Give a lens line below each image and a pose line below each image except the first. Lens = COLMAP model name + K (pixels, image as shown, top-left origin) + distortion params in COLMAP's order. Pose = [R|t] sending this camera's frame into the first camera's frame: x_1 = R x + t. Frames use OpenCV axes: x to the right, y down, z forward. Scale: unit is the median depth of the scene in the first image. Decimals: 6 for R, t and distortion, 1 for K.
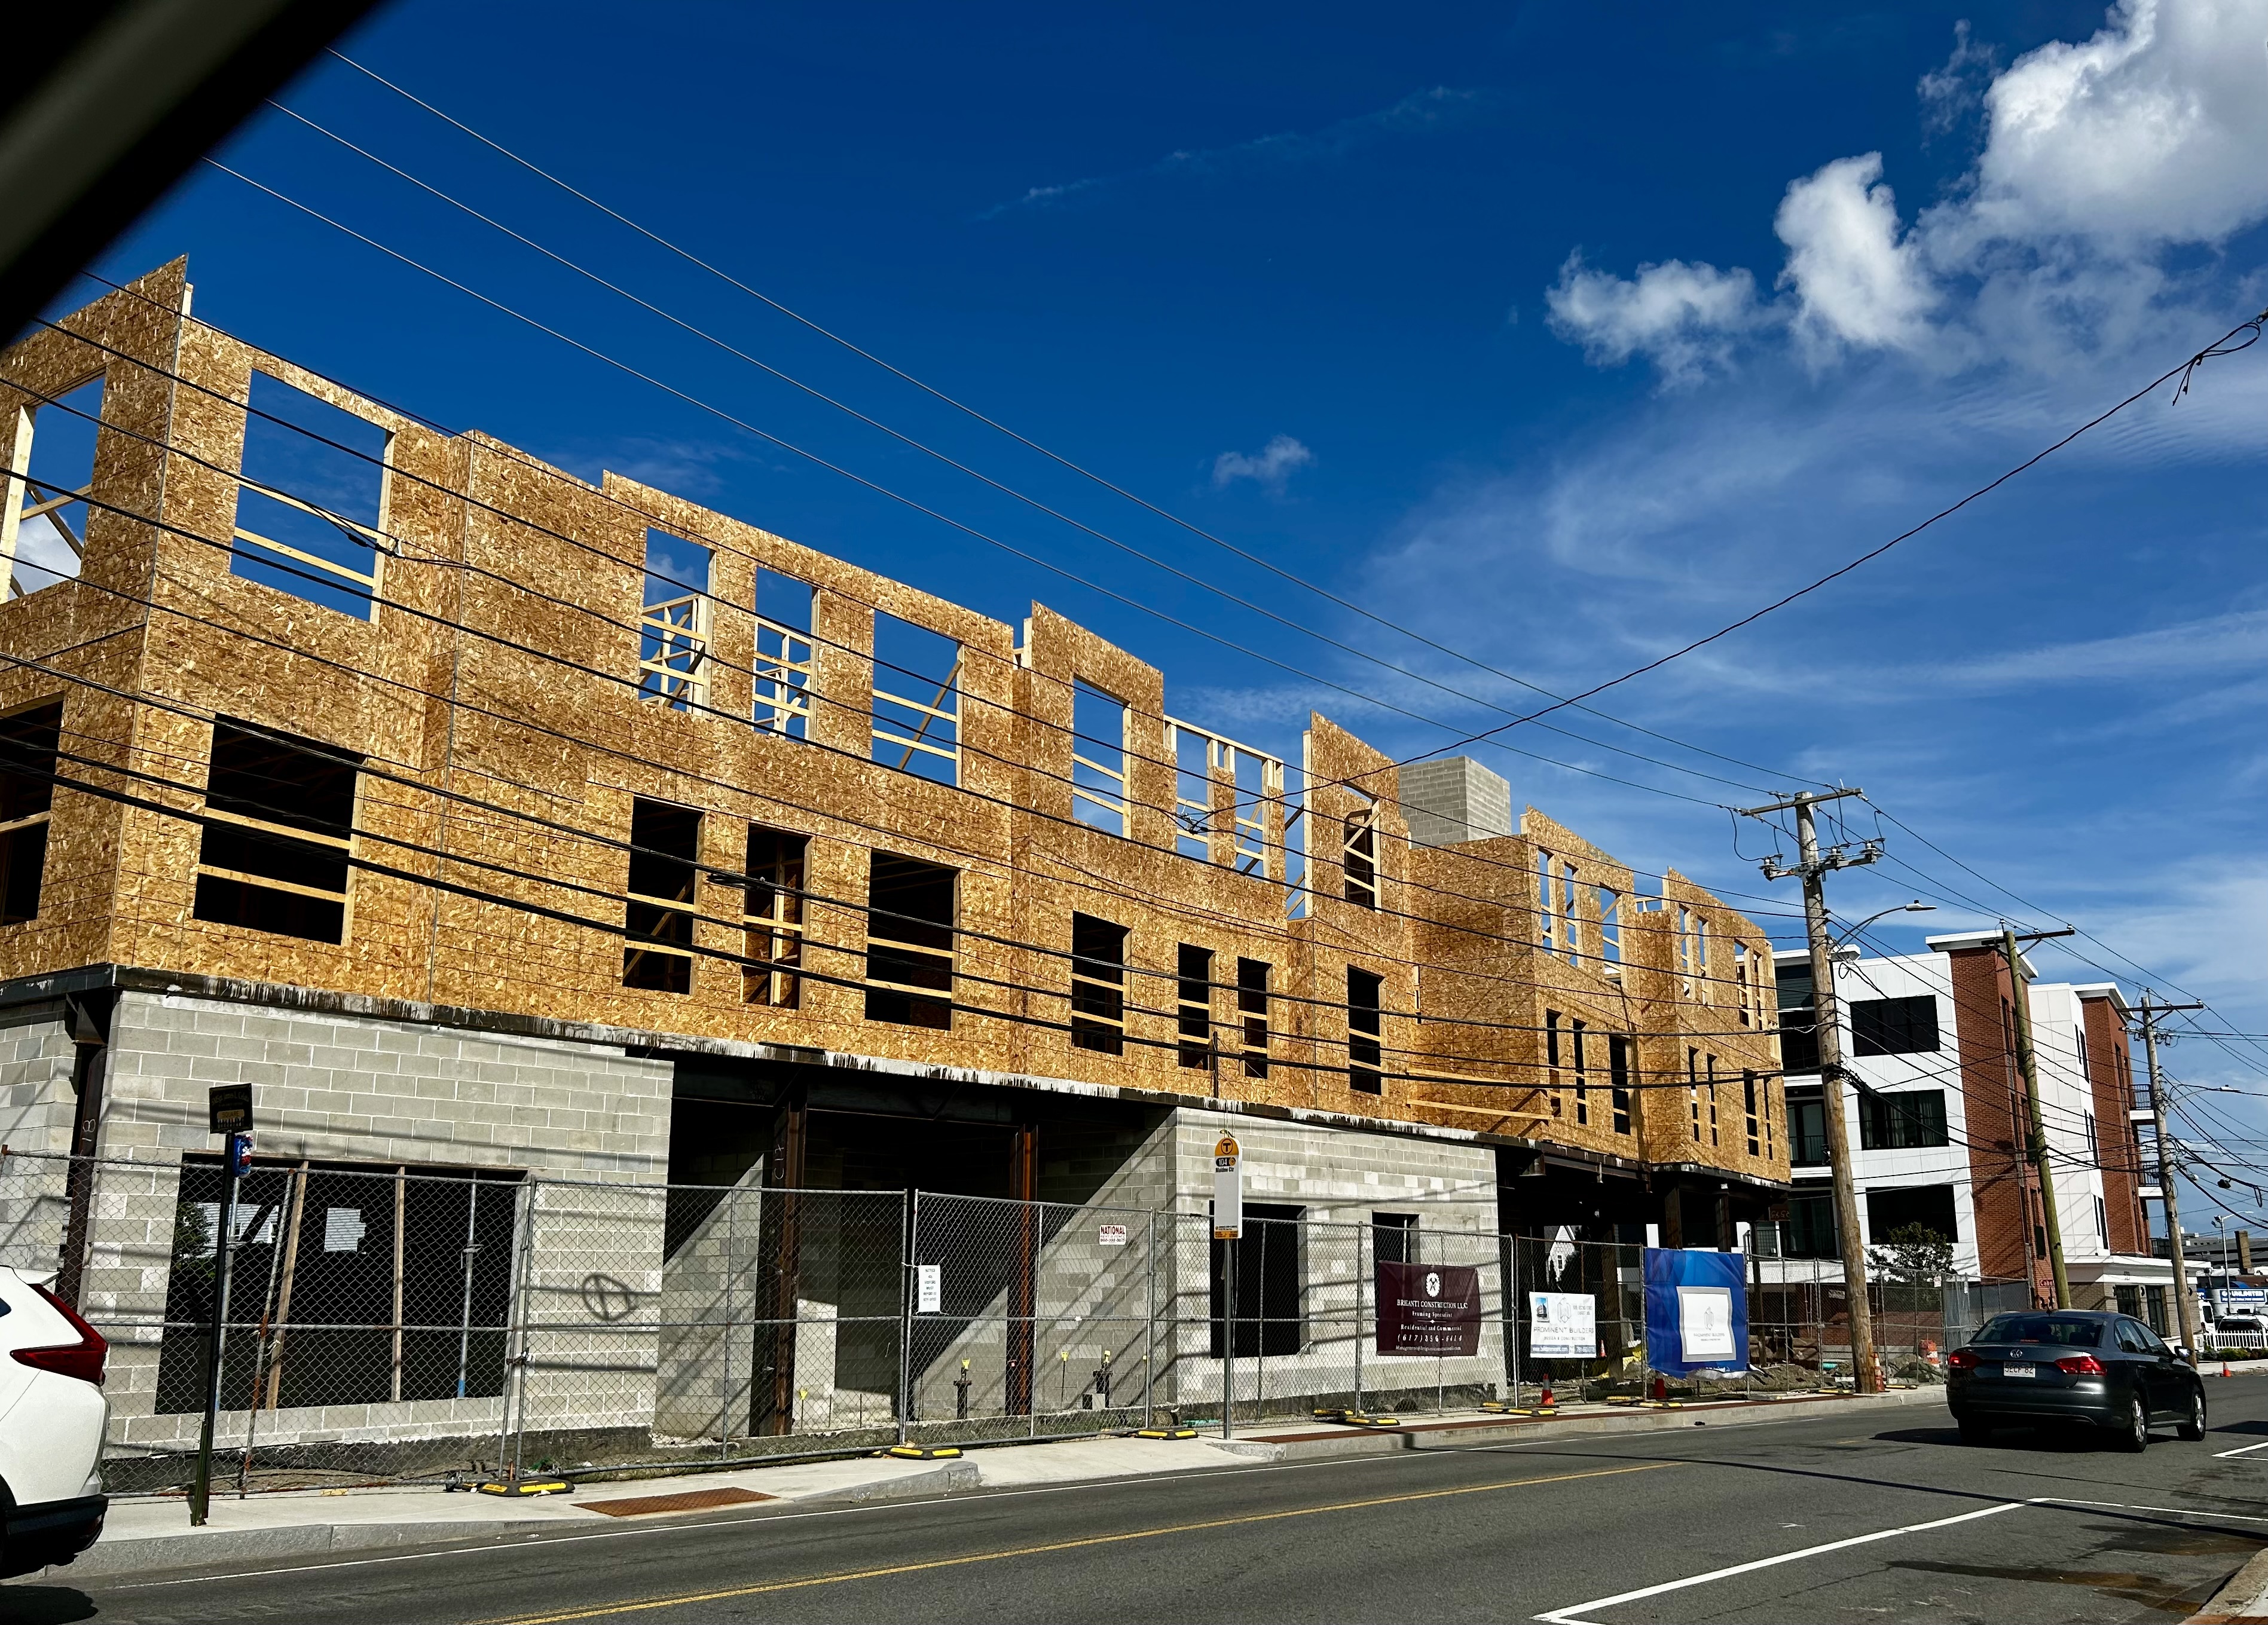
lens RADIAL K [[1814.4, 0, 1190.2], [0, 1814.4, 929.8], [0, 0, 1]] dist [0.081098, -0.077318]
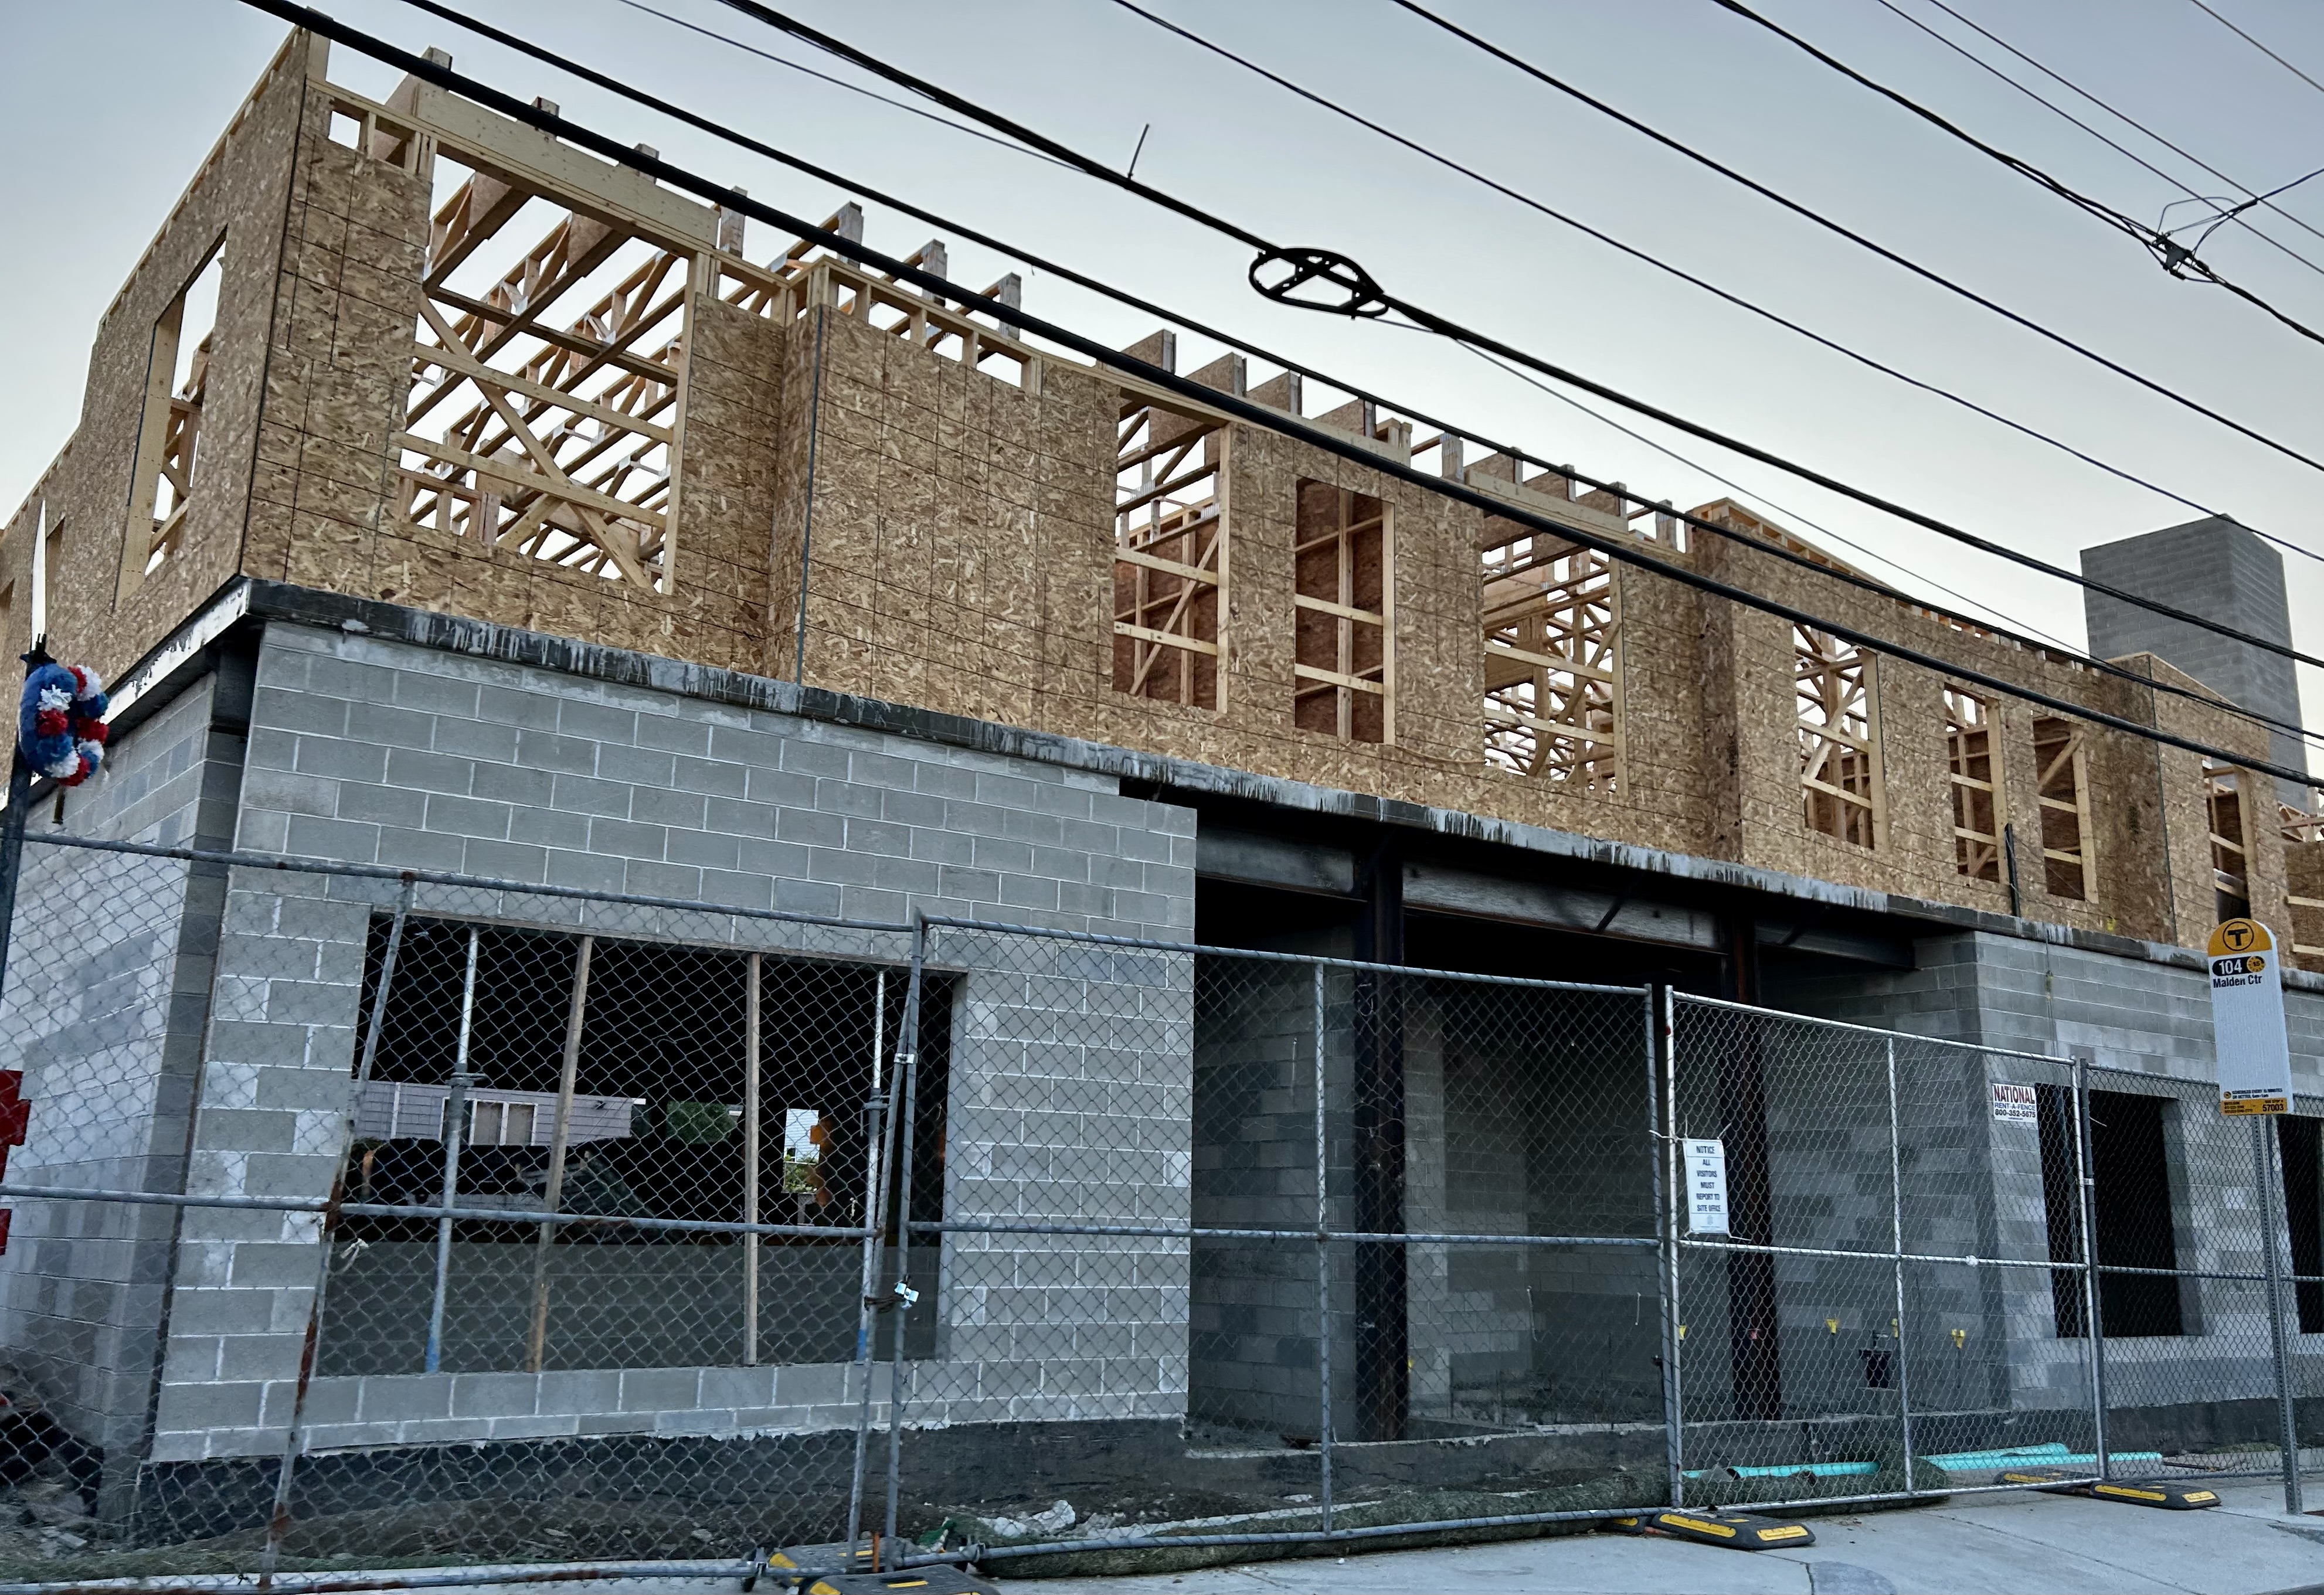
lens RADIAL K [[1746.8, 0, 1188.1], [0, 1746.8, 890.7], [0, 0, 1]] dist [0.075286, -0.032865]
pose [[0.960527, -0.031623, -0.276385, -0.128983], [0.031979, 0.999483, -0.003218, 0.102039], [0.276343, -0.005748, 0.961042, 0.452006]]
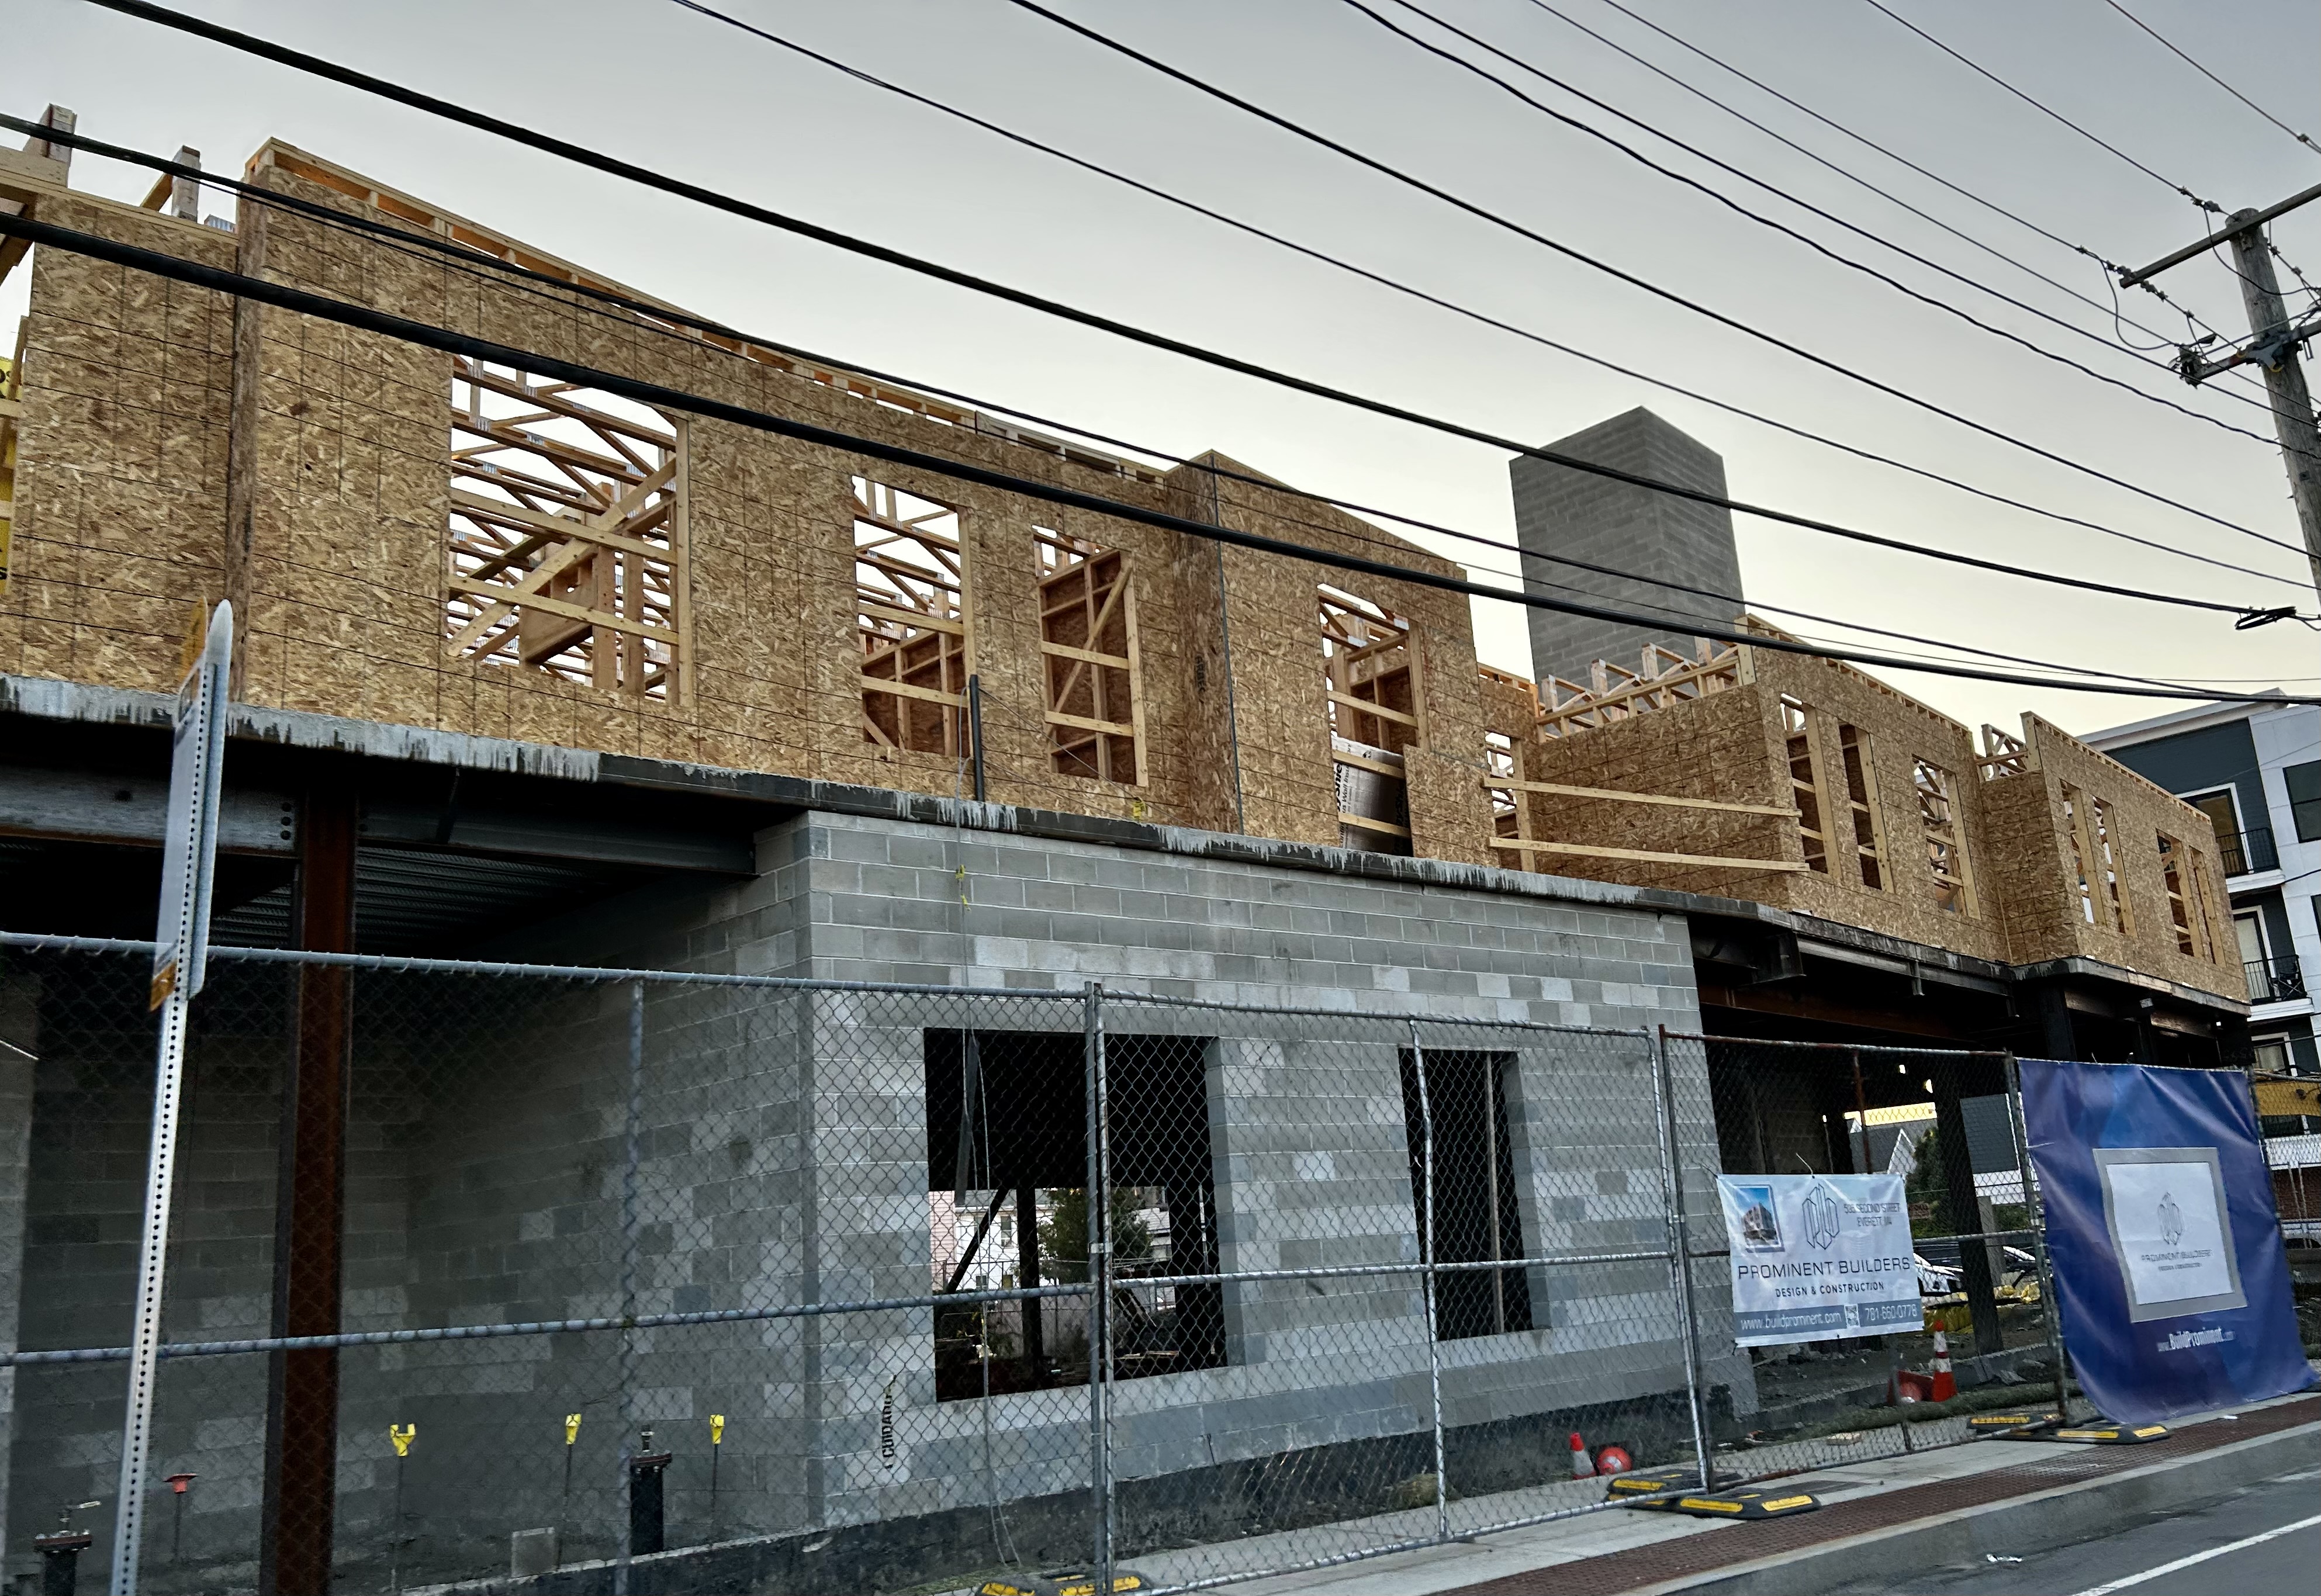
lens RADIAL K [[1744.6, 0, 1220.4], [0, 1744.6, 898.4], [0, 0, 1]] dist [0.075286, -0.032865]
pose [[0.980635, -0.109947, -0.162071, 0.196119], [0.107447, 0.993918, -0.024137, 0.181782], [0.163739, 0.006255, 0.986484, 0.809524]]
